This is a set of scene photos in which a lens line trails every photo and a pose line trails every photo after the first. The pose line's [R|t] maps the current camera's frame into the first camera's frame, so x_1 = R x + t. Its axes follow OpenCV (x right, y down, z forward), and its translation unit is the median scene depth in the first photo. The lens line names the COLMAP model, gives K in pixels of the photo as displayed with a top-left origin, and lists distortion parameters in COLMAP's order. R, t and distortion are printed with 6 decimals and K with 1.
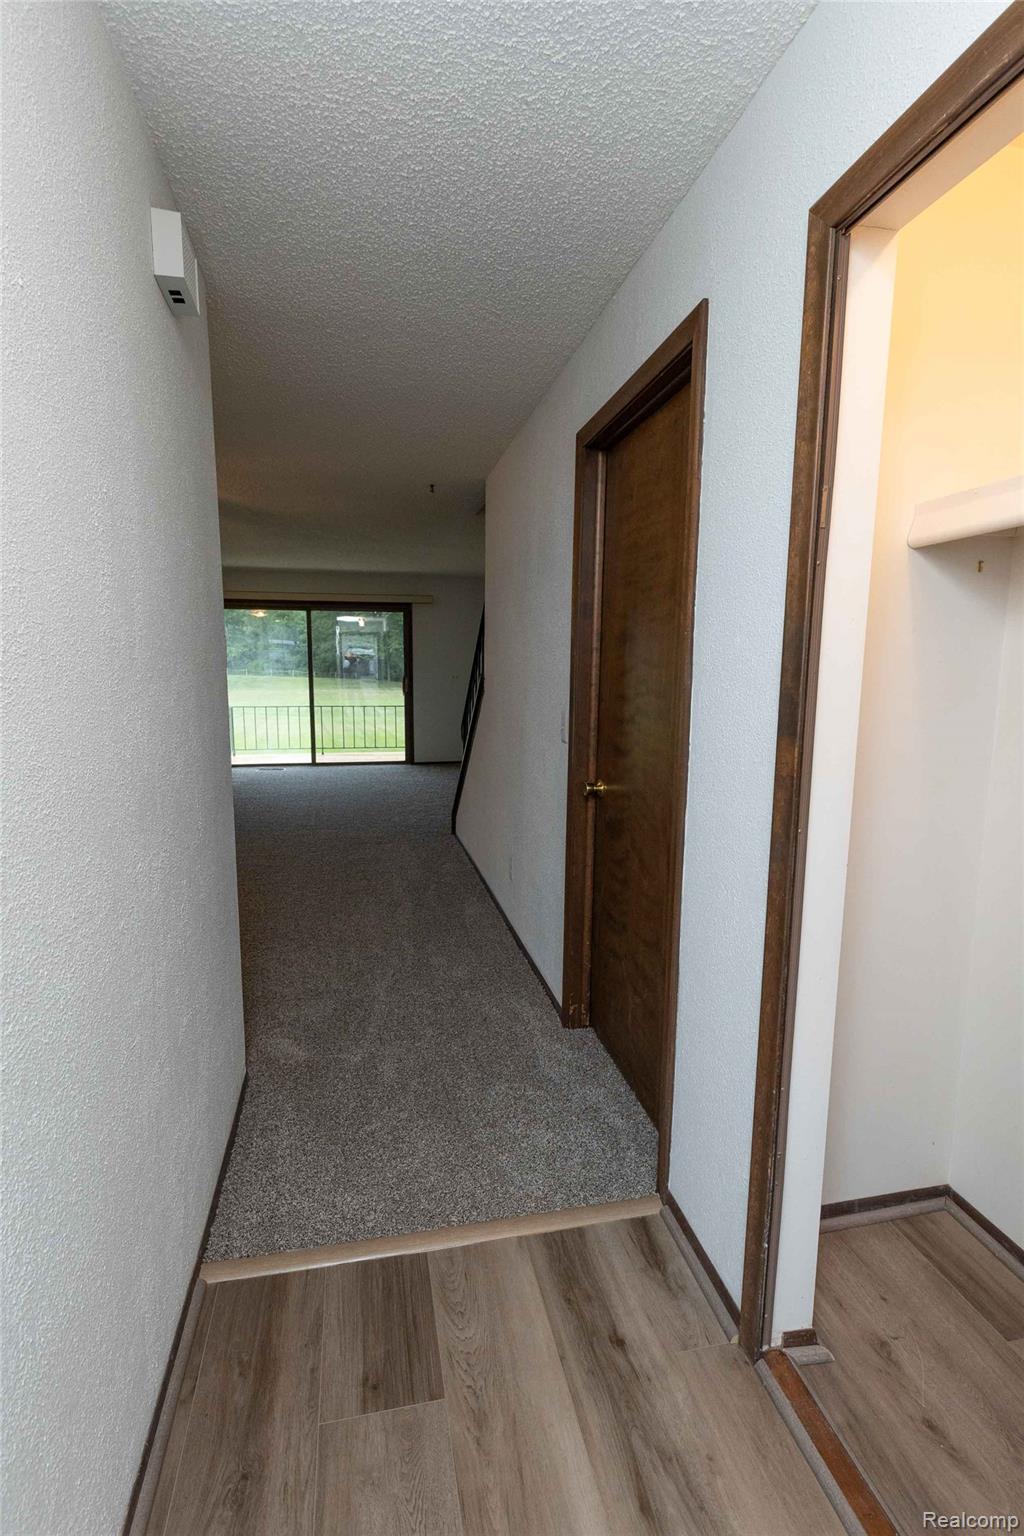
lens RADIAL K [[695.8, 0, 511.4], [0, 695.8, 772.7], [0, 0, 1]] dist [0.001357, 0.000019]
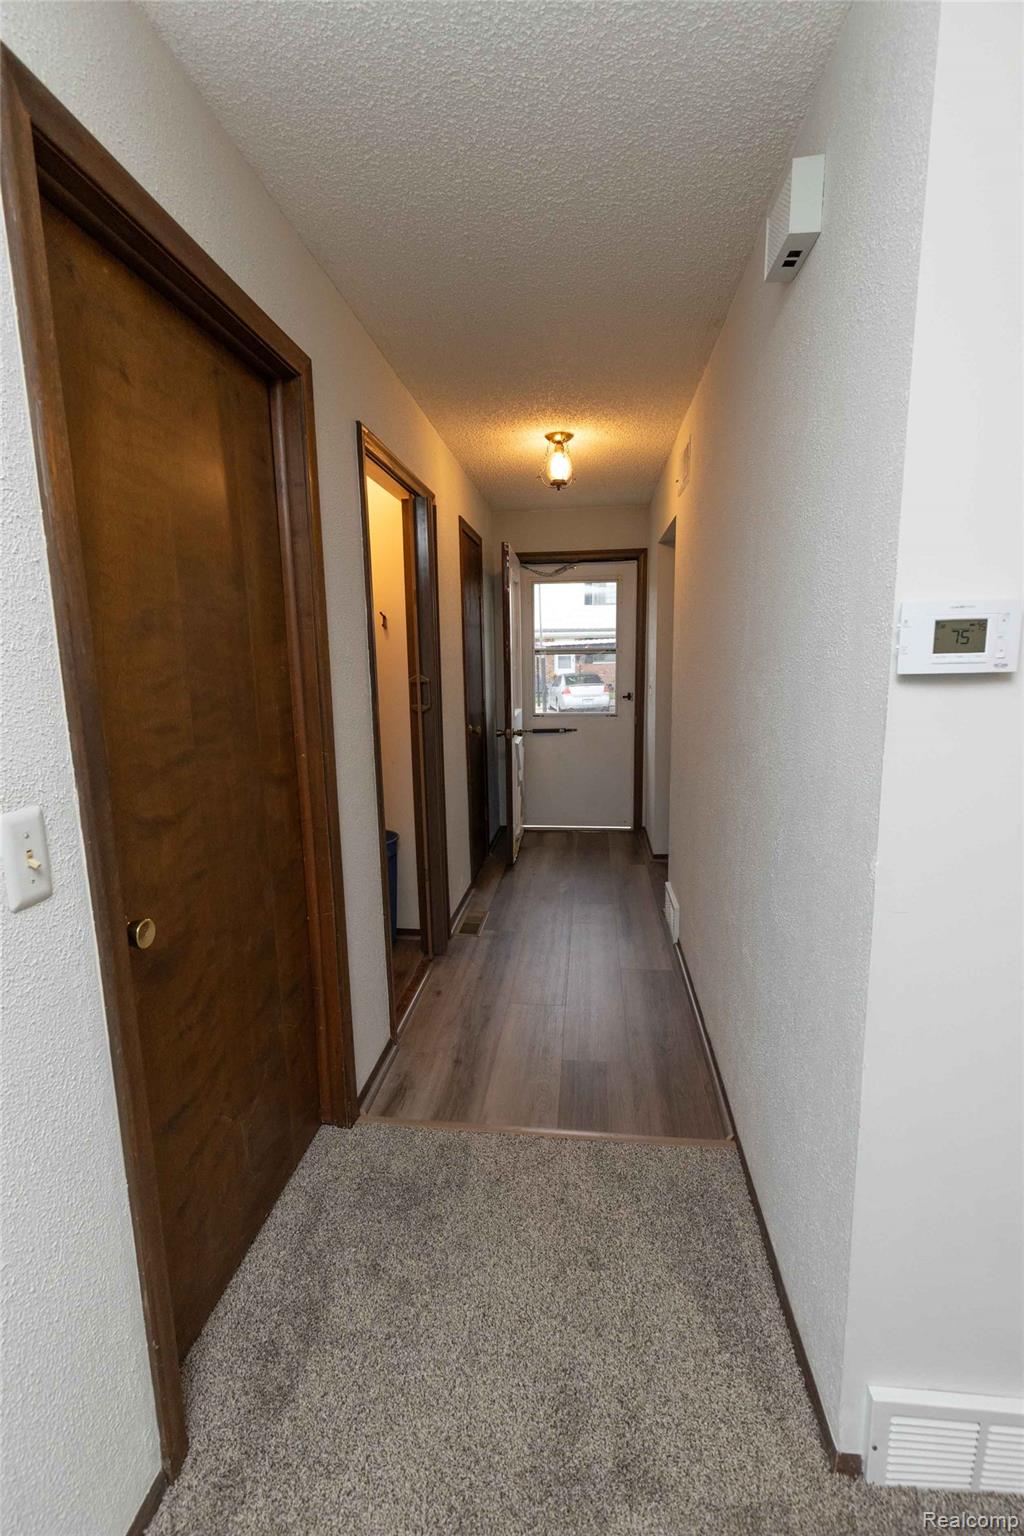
lens RADIAL K [[695.8, 0, 517.7], [0, 695.8, 770.6], [0, 0, 1]] dist [0.001357, 0.000019]
pose [[-0.949587, -0.044312, 0.310355, -0.476339], [0.055401, 0.950661, 0.305245, -0.363698], [-0.308568, 0.307051, -0.900281, 2.241384]]
